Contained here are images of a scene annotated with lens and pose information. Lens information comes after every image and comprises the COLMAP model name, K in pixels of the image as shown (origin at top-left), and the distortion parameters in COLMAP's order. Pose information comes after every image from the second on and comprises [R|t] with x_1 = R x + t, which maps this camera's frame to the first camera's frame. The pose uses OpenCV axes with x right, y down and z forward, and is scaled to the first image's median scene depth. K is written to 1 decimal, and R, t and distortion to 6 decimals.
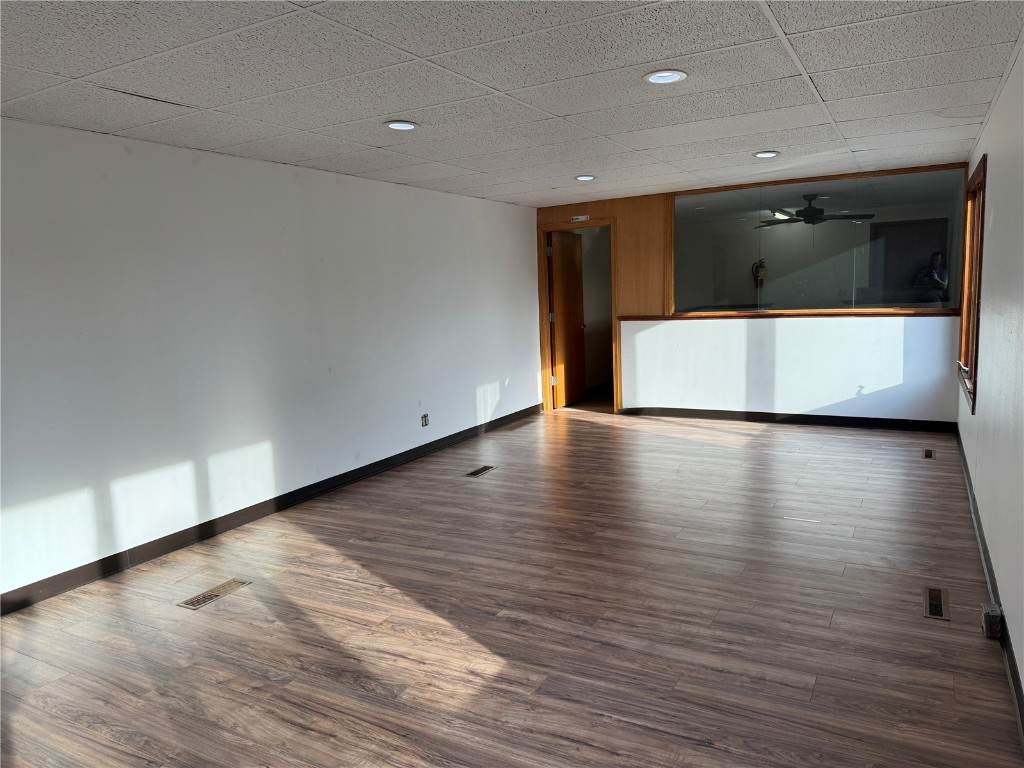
lens RADIAL K [[713.6, 0, 510.0], [0, 713.6, 386.7], [0, 0, 1]] dist [0.104077, -0.161801]
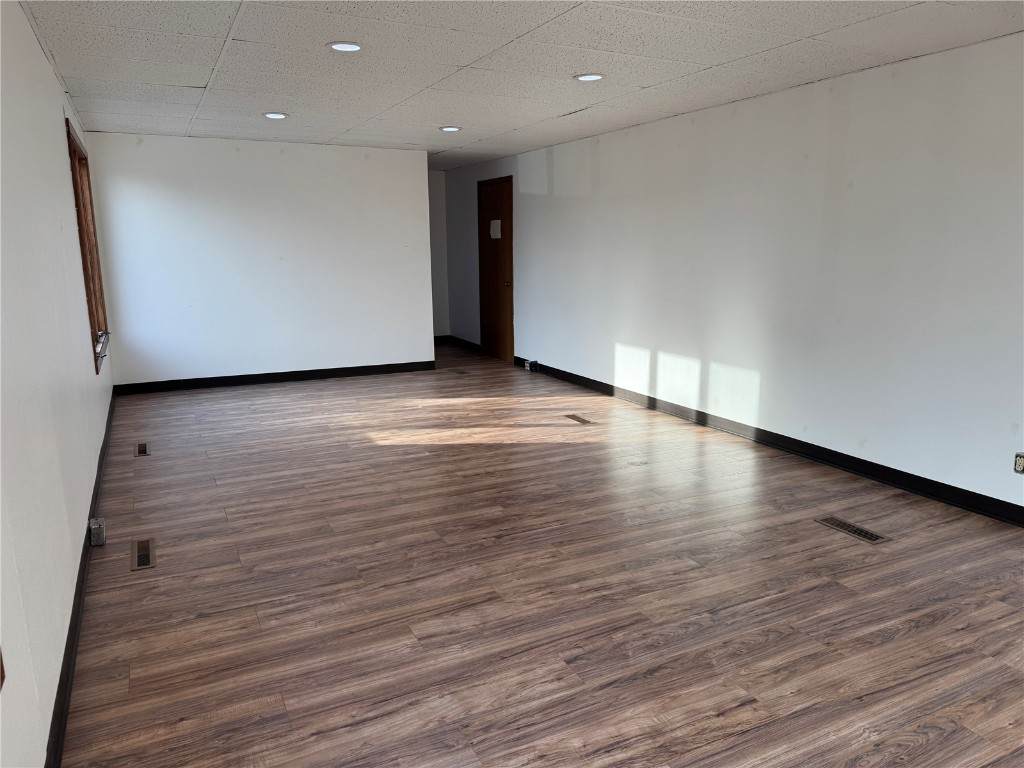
lens RADIAL K [[713.6, 0, 510.0], [0, 713.6, 386.7], [0, 0, 1]] dist [0.104077, -0.161801]
pose [[-0.561405, 0.204088, -0.801980, 0.843601], [-0.084964, 0.949776, 0.301176, -0.224478], [0.823168, 0.237221, -0.515869, 1.496578]]
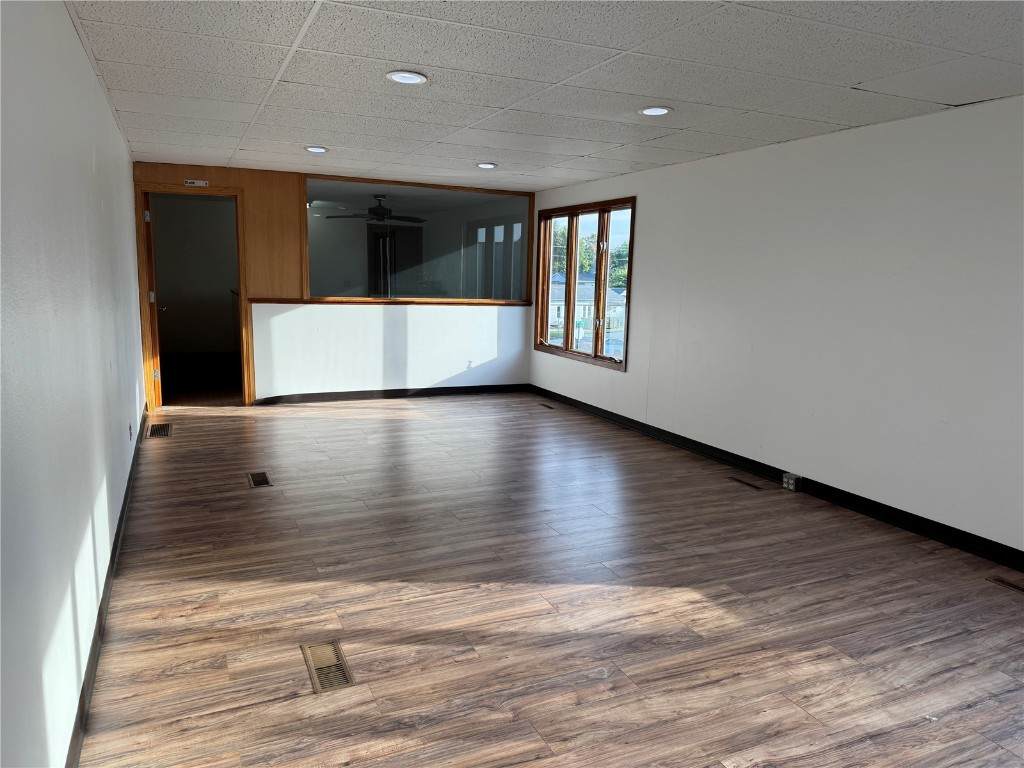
lens RADIAL K [[713.6, 0, 510.0], [0, 713.6, 386.7], [0, 0, 1]] dist [0.104077, -0.161801]
pose [[0.590858, -0.073706, 0.803402, -0.771727], [0.061218, 0.997043, 0.046449, -0.016427], [-0.804450, 0.021738, 0.593623, 0.363721]]
